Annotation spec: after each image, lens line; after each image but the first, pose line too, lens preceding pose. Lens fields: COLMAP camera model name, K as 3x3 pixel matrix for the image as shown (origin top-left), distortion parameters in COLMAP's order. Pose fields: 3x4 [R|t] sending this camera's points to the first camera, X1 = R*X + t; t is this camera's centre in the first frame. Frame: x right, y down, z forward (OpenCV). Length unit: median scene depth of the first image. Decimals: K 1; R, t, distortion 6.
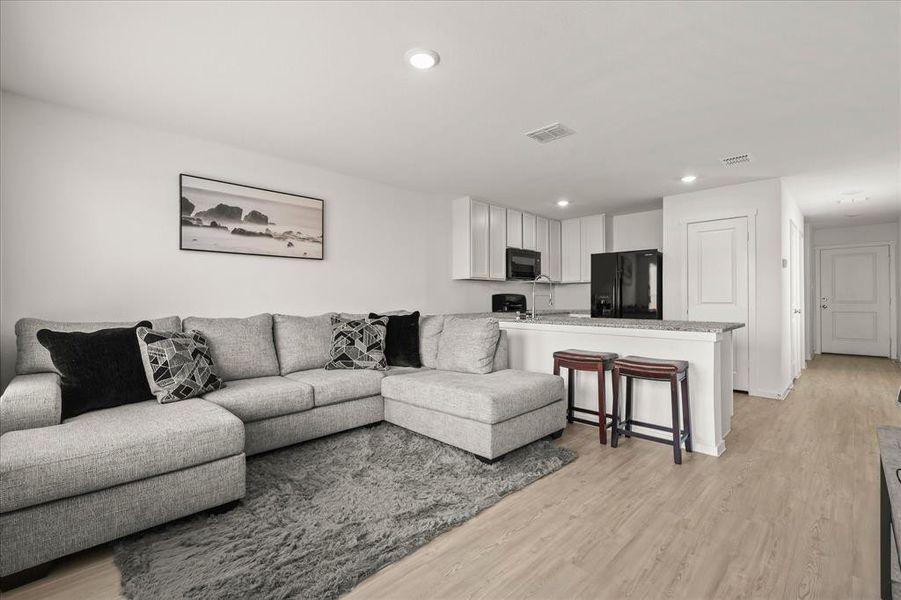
lens RADIAL K [[393.4, 0, 449.7], [0, 393.4, 297.9], [0, 0, 1]] dist [0.001131, 0.000262]
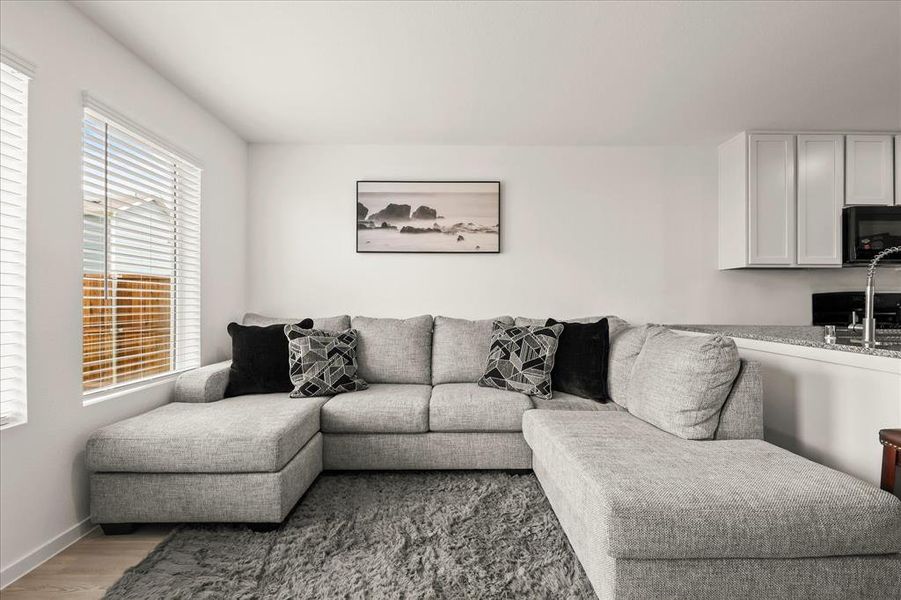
lens RADIAL K [[396.4, 0, 450.5], [0, 396.4, 300.0], [0, 0, 1]] dist [-0.000236, 0.000101]
pose [[0.719598, 0.002452, -0.694386, 0.211424], [-0.001752, 0.999997, 0.001715, 0.002719], [0.694388, -0.000017, 0.719601, 0.357467]]
